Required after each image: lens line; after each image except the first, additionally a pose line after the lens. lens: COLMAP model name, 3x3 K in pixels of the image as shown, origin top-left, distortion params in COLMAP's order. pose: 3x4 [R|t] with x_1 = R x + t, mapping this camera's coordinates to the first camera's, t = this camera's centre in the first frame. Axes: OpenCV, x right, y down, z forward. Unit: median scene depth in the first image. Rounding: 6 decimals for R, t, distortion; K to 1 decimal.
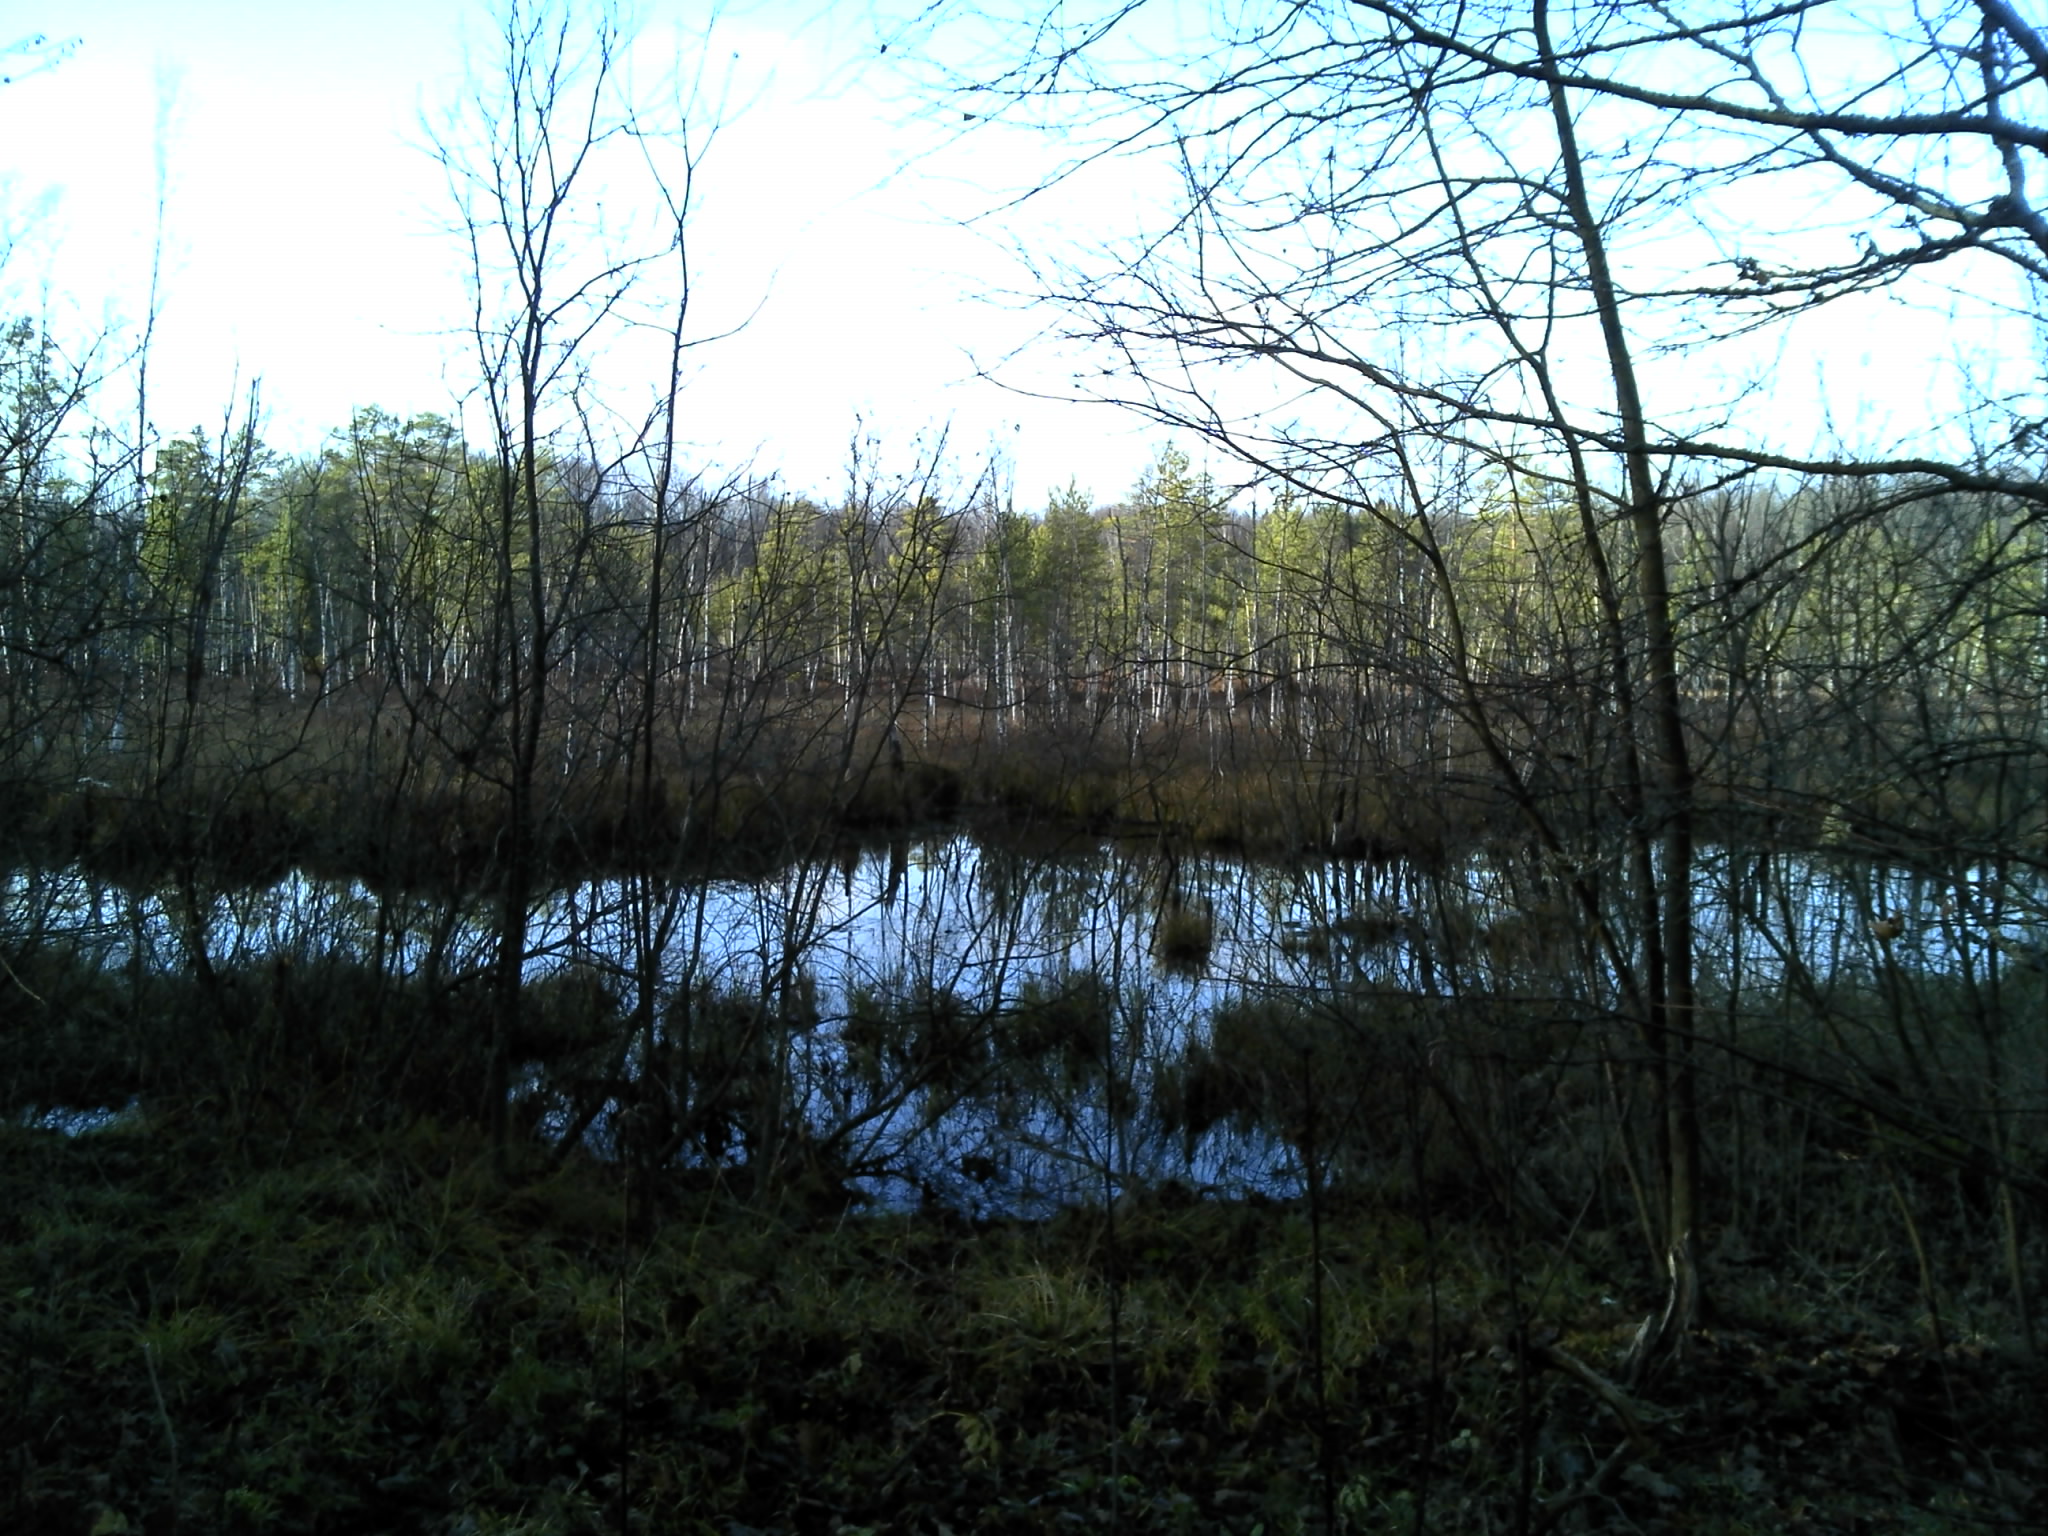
lens RADIAL K [[1960.3, 0, 1024.0], [0, 1960.3, 768.0], [0, 0, 1]] dist [0.022677, -0.011401]
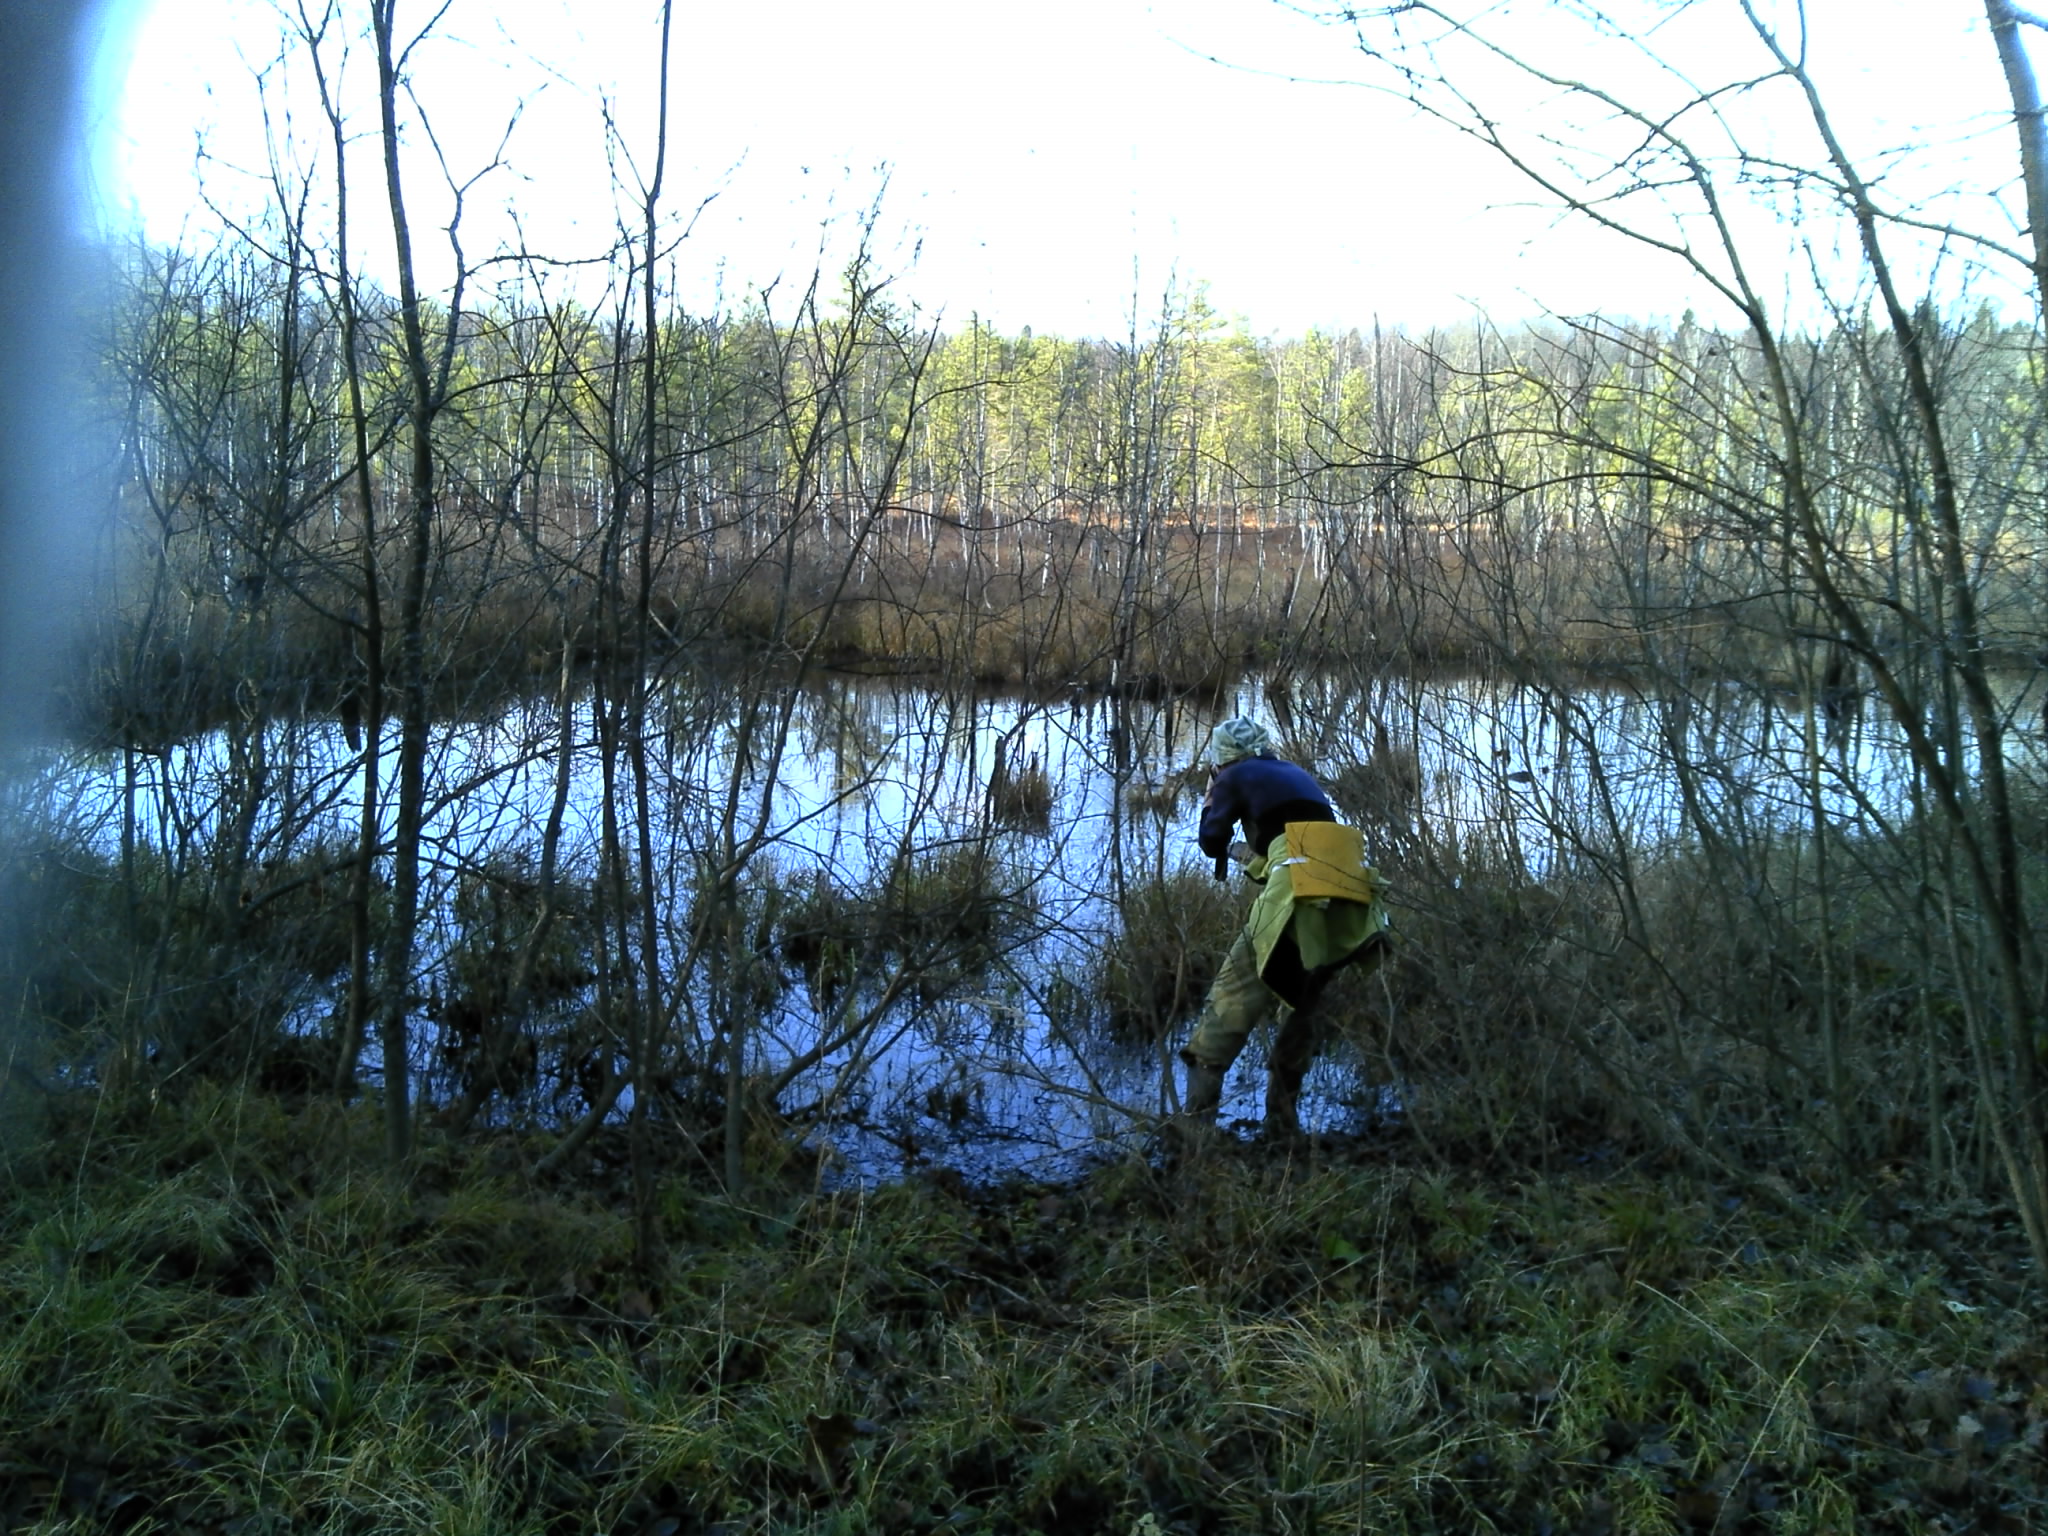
lens RADIAL K [[1960.3, 0, 1024.0], [0, 1960.3, 768.0], [0, 0, 1]] dist [0.022677, -0.011401]
pose [[0.984408, -0.005993, 0.175798, -0.167943], [-0.008894, 0.996445, 0.083774, -0.001584], [-0.175675, -0.084031, 0.980855, 0.278786]]
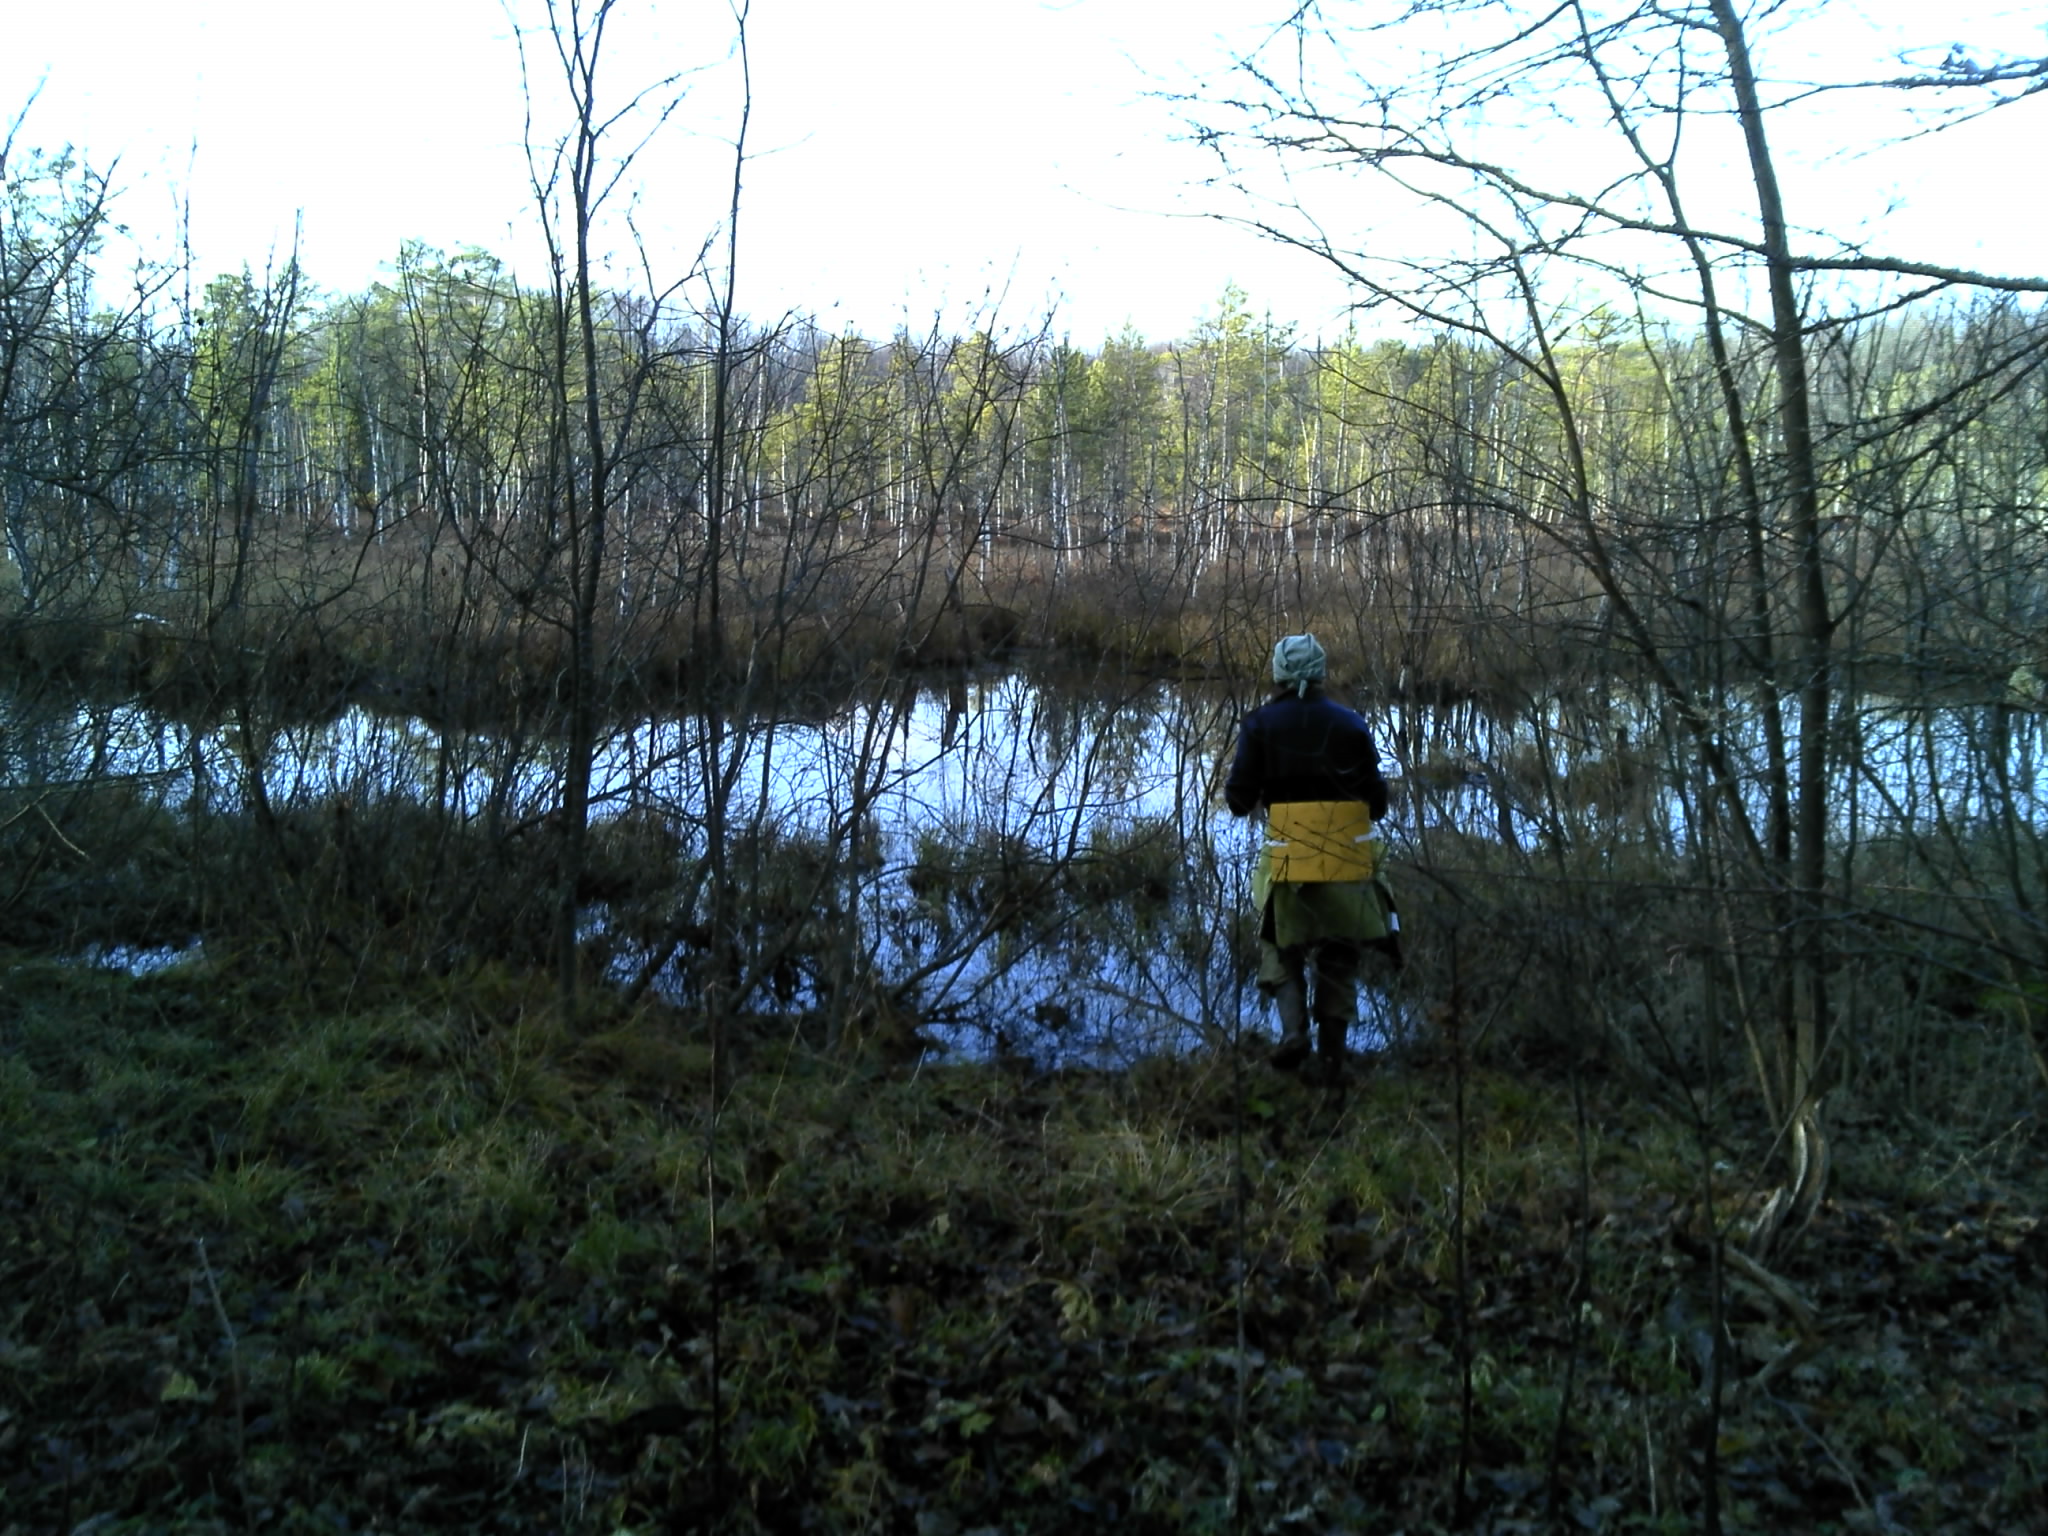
lens RADIAL K [[1883.1, 0, 1046.7], [0, 1883.1, 784.9], [0, 0, 1]] dist [0.065982, -0.110672]
pose [[0.999975, 0.005546, -0.004492, -0.022247], [-0.005117, 0.995873, 0.090613, 0.001477], [0.004976, -0.090588, 0.995876, 0.062868]]
